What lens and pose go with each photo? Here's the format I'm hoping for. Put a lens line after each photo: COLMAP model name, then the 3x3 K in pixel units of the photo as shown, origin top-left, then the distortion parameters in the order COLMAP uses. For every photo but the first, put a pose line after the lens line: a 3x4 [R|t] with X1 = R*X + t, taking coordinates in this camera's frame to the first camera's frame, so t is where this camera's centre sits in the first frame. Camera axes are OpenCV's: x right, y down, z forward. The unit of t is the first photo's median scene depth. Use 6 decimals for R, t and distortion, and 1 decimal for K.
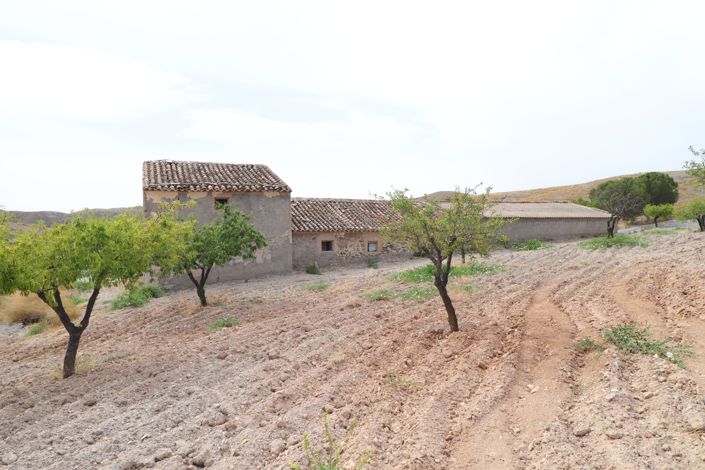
lens RADIAL K [[477.2, 0, 352.5], [0, 477.2, 235.0], [0, 0, 1]] dist [-0.004958, -0.001808]
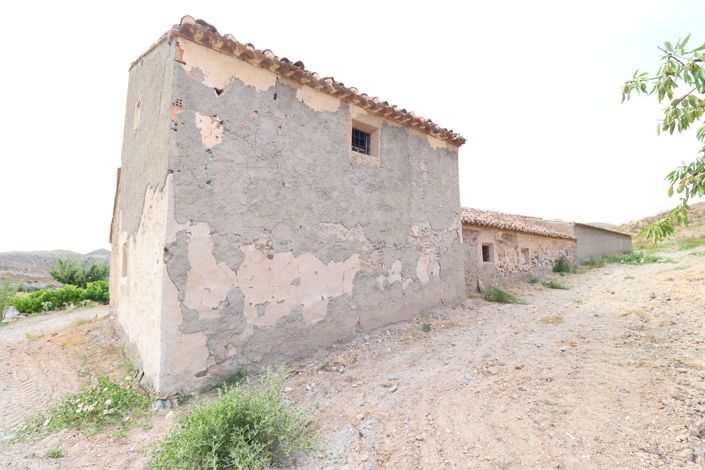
lens RADIAL K [[325.6, 0, 352.5], [0, 325.6, 235.0], [0, 0, 1]] dist [0.000579, -0.014061]
pose [[0.954379, 0.023539, 0.297668, -0.333370], [0.010164, 0.993749, -0.111172, 0.044110], [-0.298424, 0.109125, 0.948174, 0.678071]]
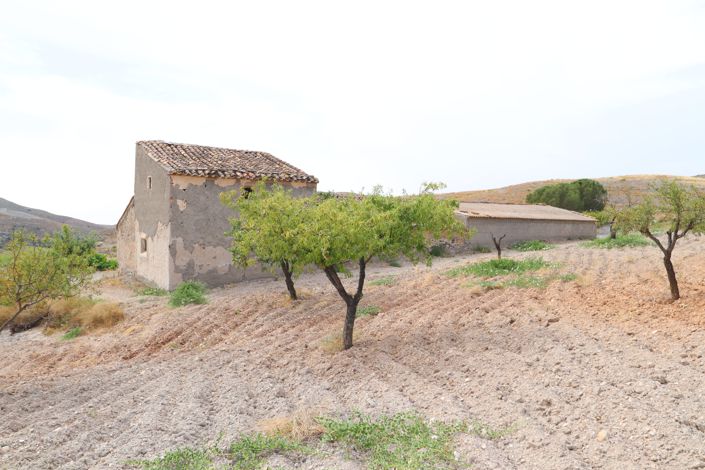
lens RADIAL K [[556.1, 0, 352.5], [0, 556.1, 235.0], [0, 0, 1]] dist [0.011023, 0.002872]
pose [[0.975984, 0.015706, 0.217276, -0.283087], [-0.012768, 0.999807, -0.014922, 0.024012], [-0.217468, 0.011789, 0.975996, -0.058713]]
